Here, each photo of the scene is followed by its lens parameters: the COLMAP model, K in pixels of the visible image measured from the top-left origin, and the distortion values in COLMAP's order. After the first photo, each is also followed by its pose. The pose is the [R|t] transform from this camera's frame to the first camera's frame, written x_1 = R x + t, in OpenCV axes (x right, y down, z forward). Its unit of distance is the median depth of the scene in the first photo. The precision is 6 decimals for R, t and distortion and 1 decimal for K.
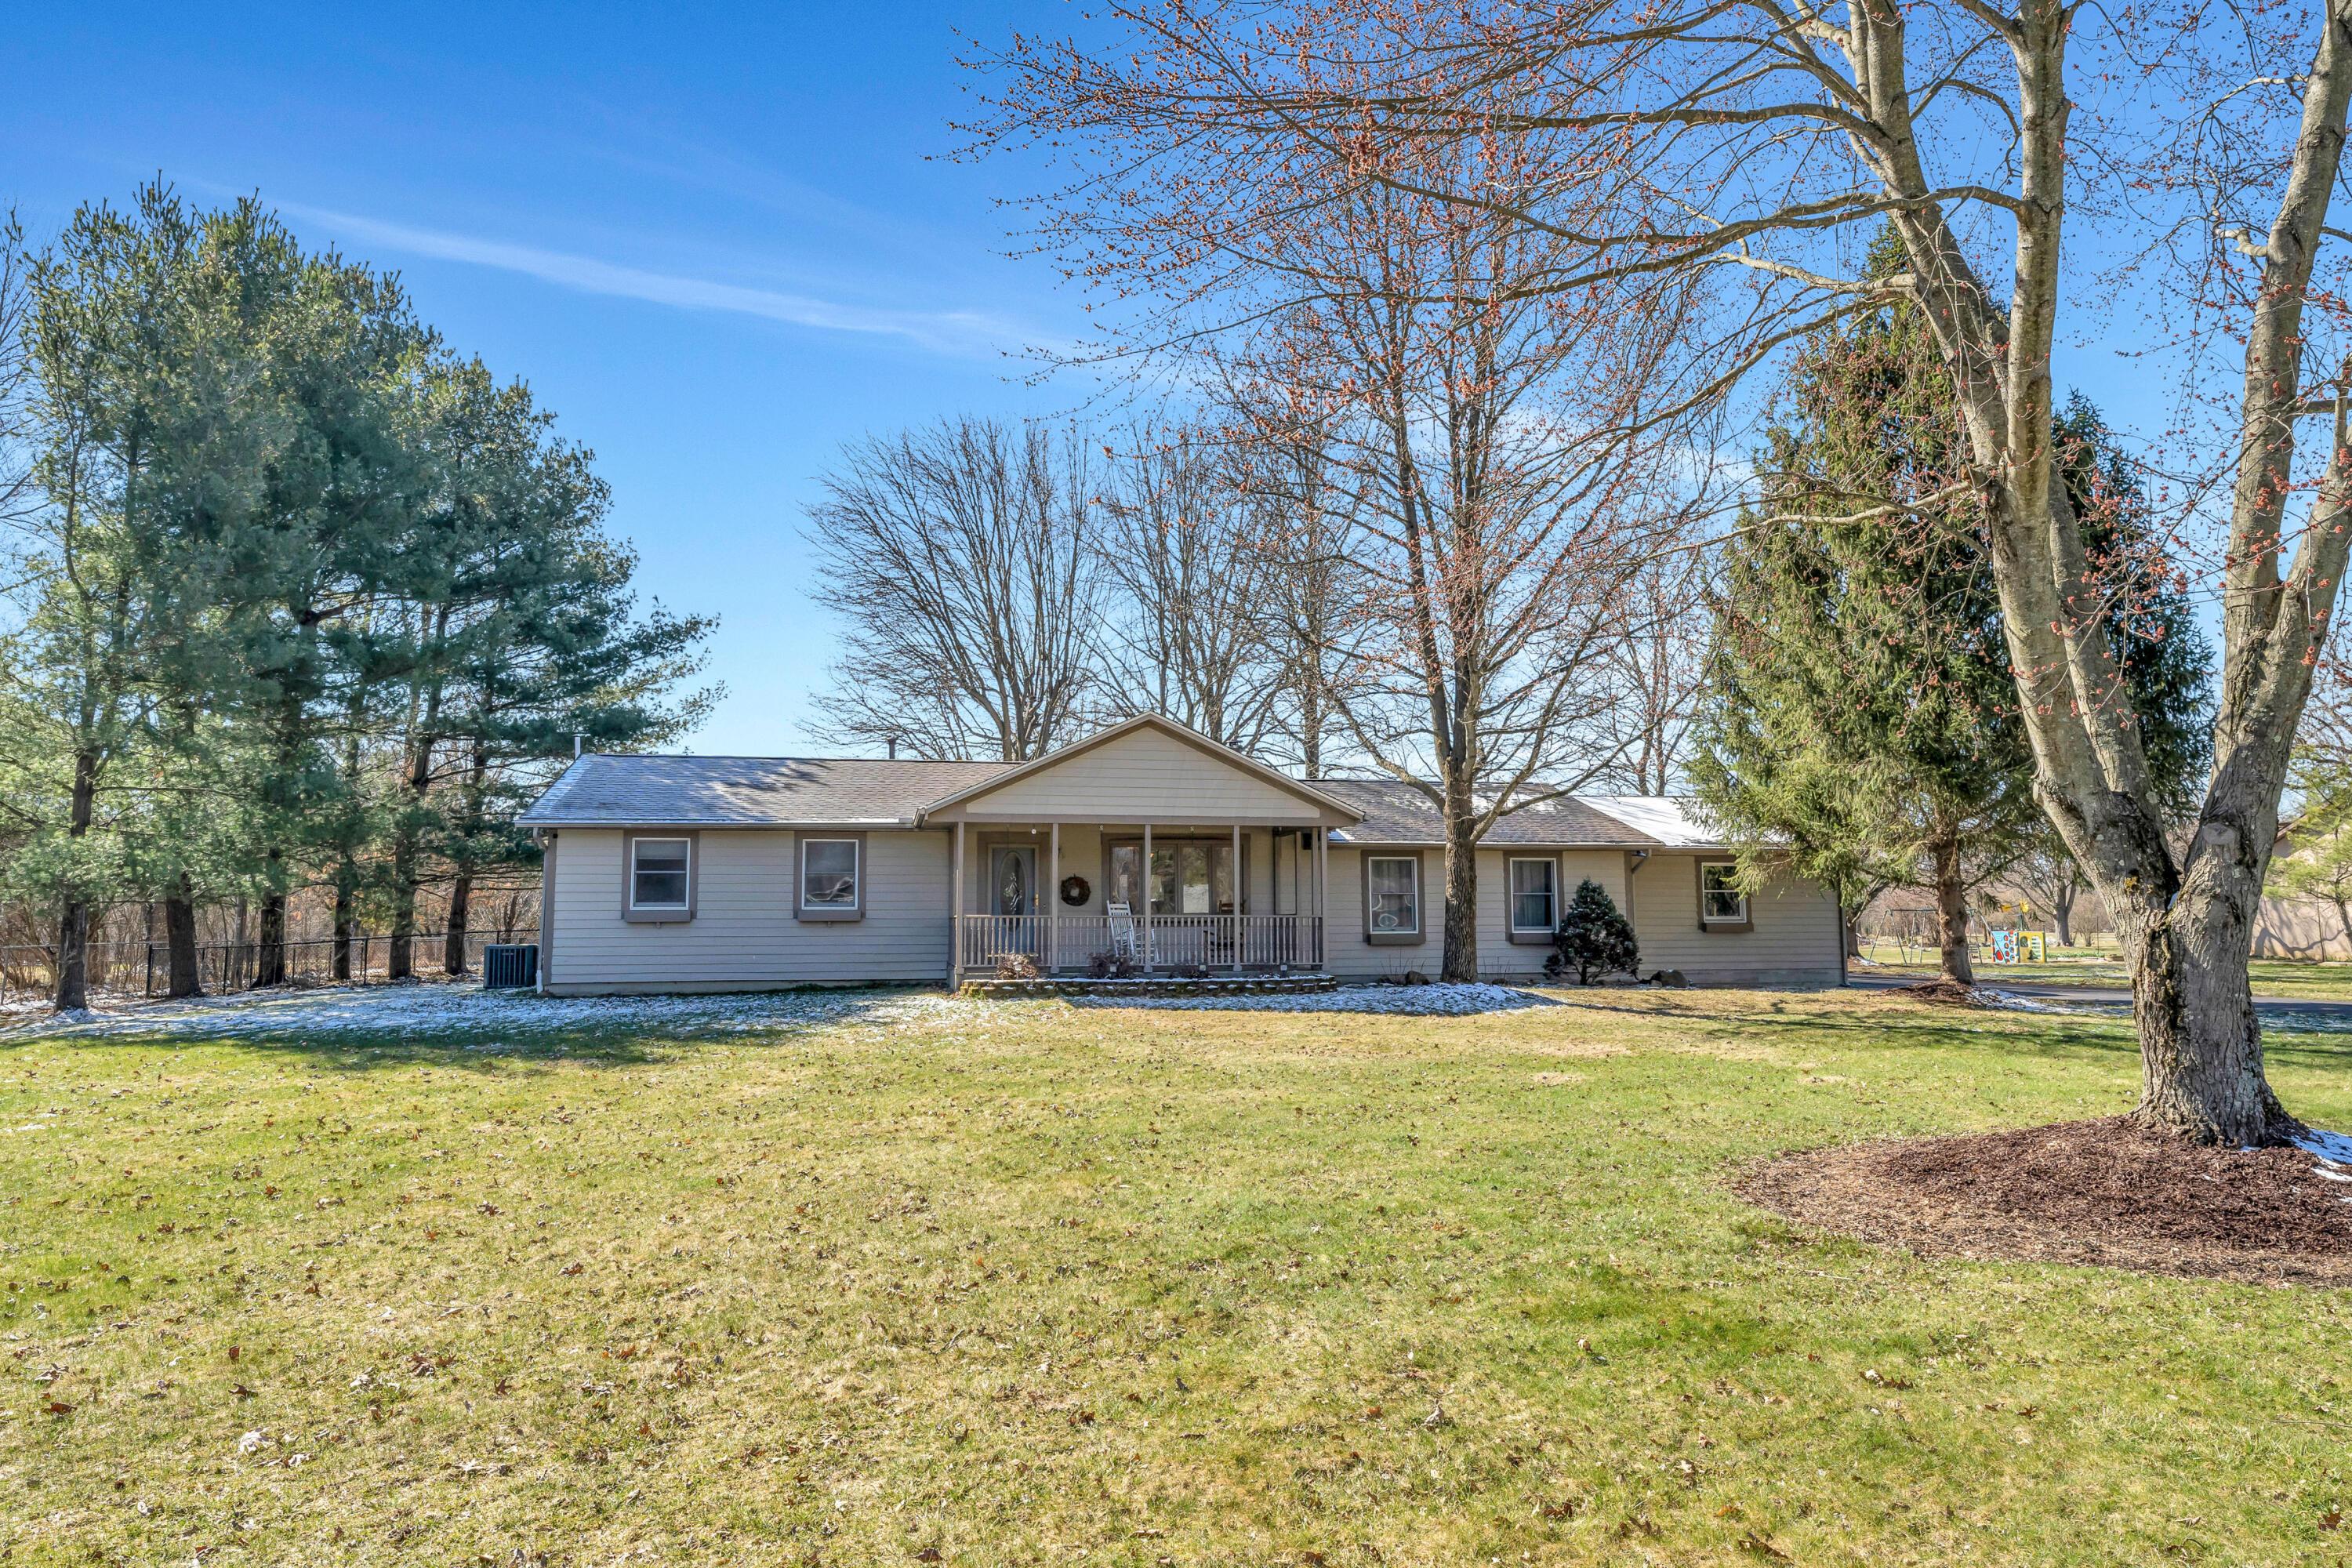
lens RADIAL K [[1408.9, 0, 1179.4], [0, 1408.9, 783.3], [0, 0, 1]] dist [0.002114, 0.003919]
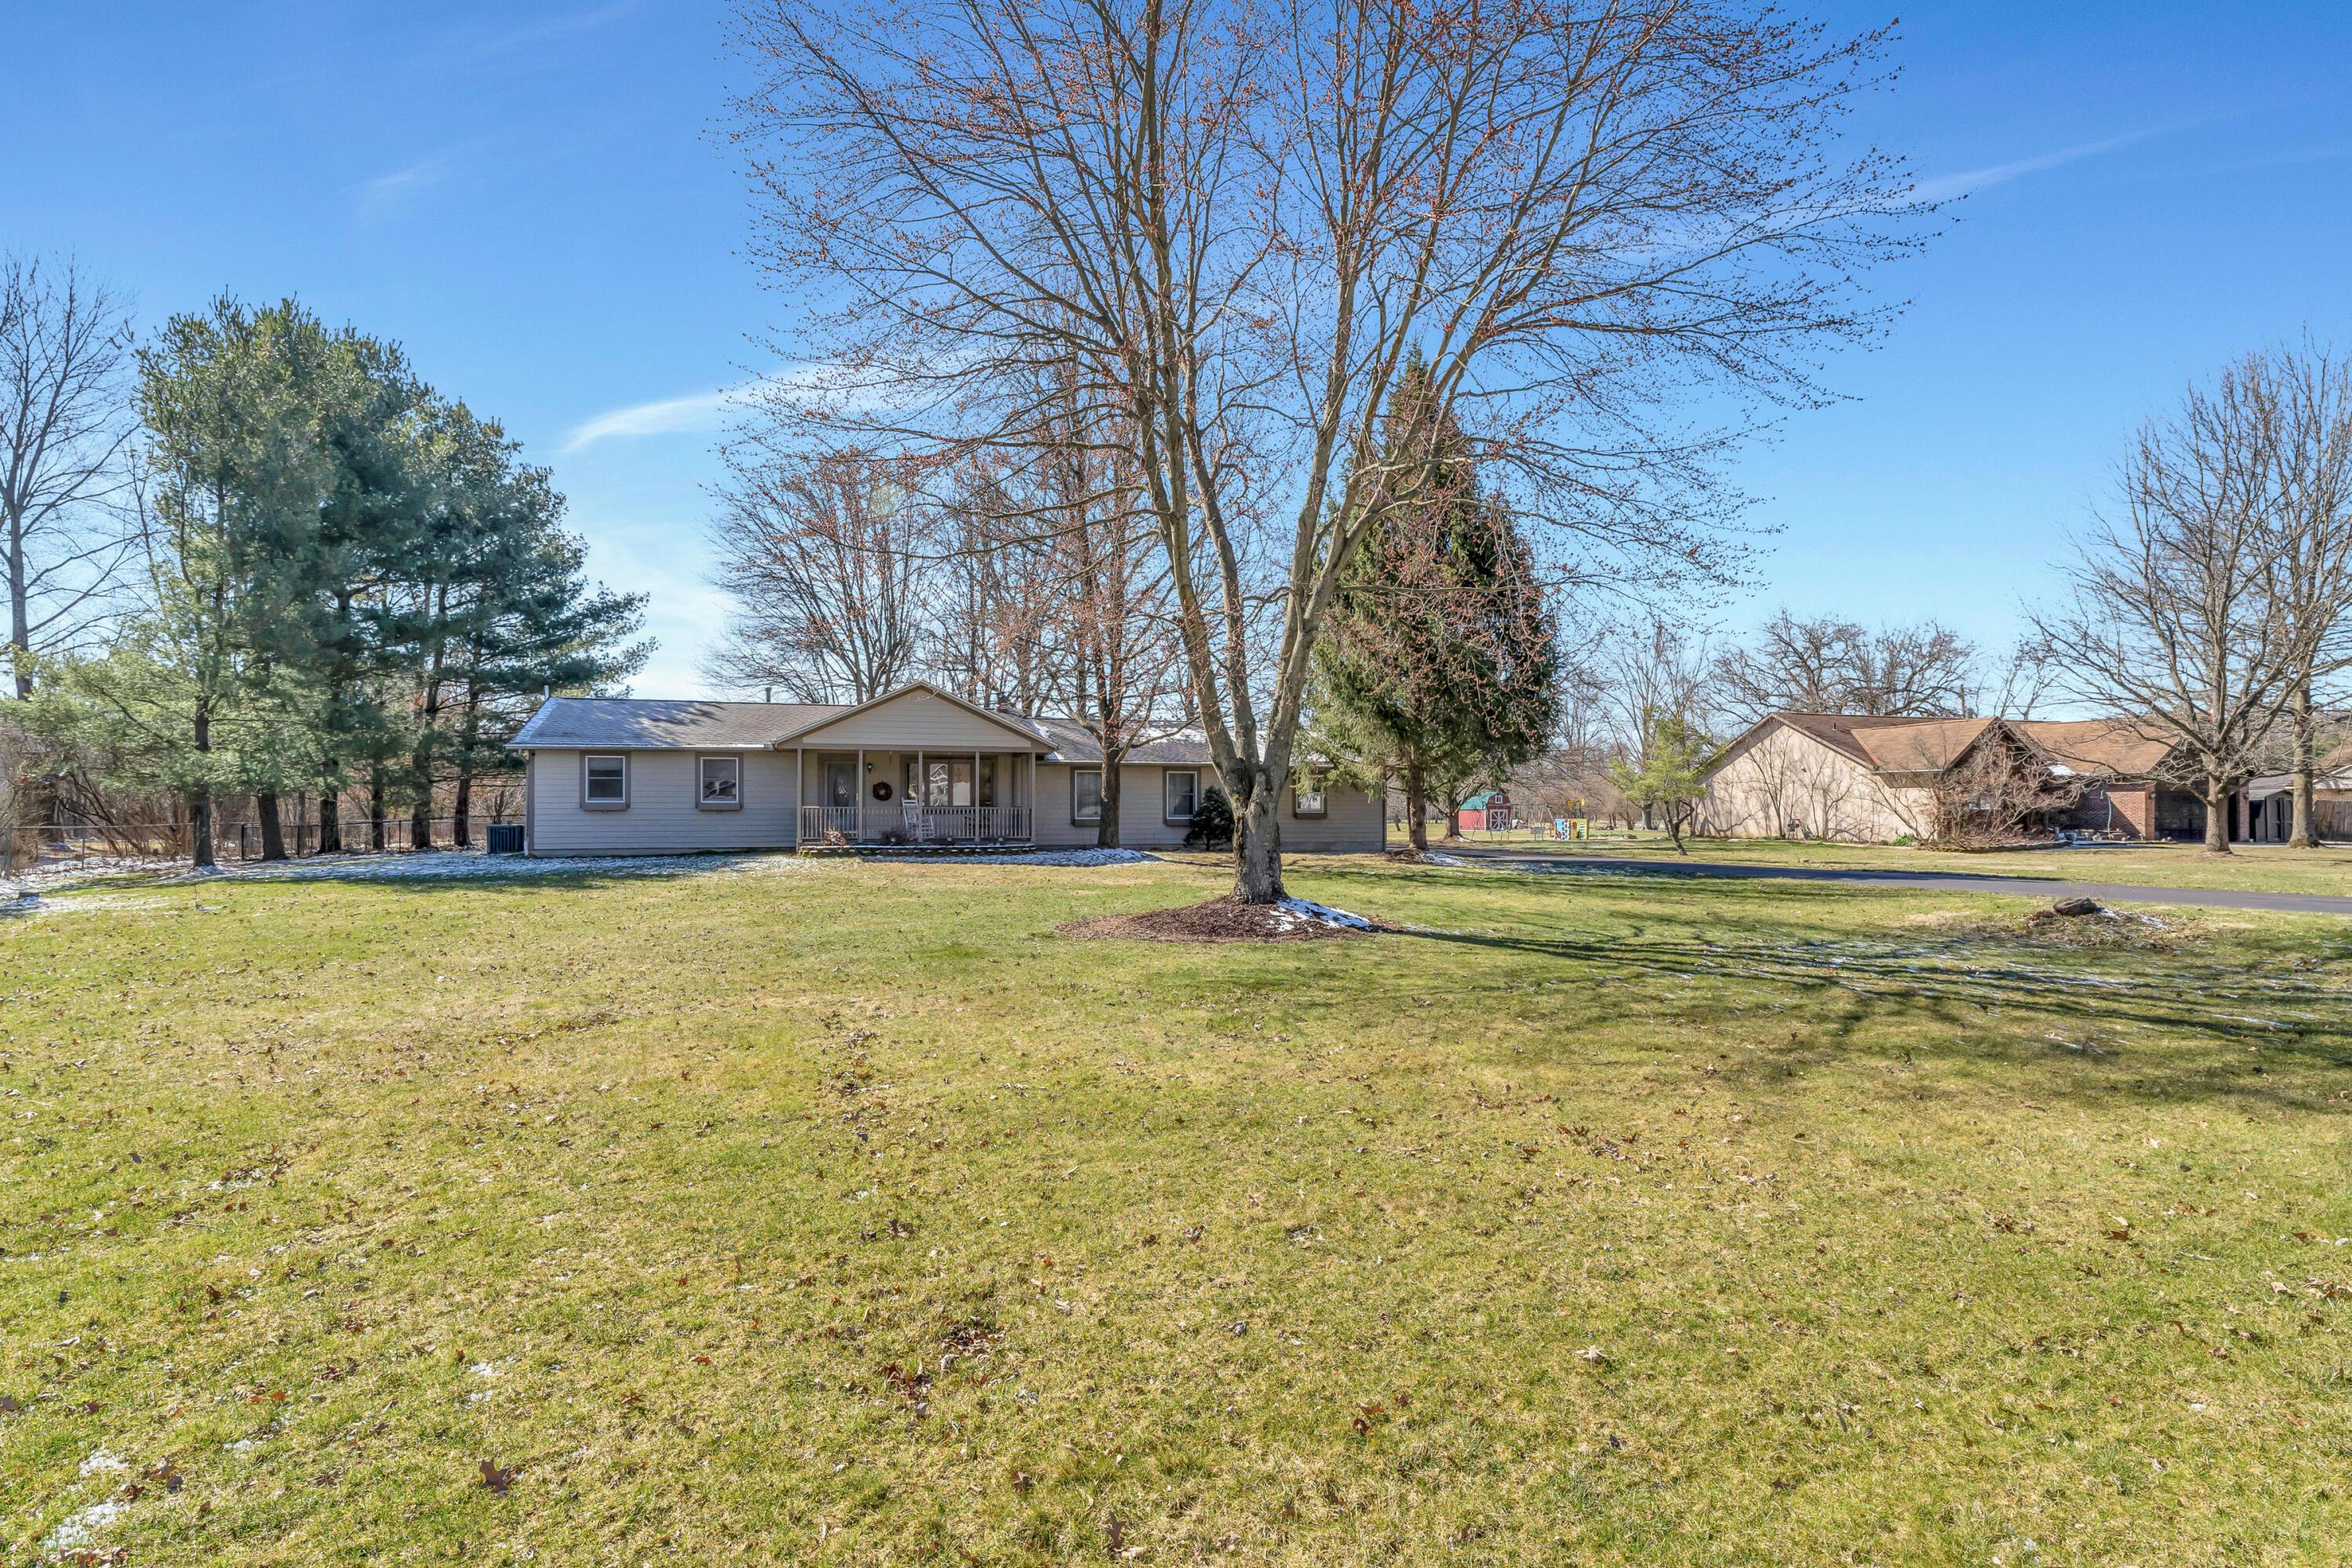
lens RADIAL K [[1174.1, 0, 1171.4], [0, 1174.1, 791.0], [0, 0, 1]] dist [0.015654, -0.000559]
pose [[0.996627, 0.004687, 0.081931, 0.132371], [-0.011369, 0.996626, 0.081282, -0.031950], [-0.081274, -0.081939, 0.993318, -0.307353]]
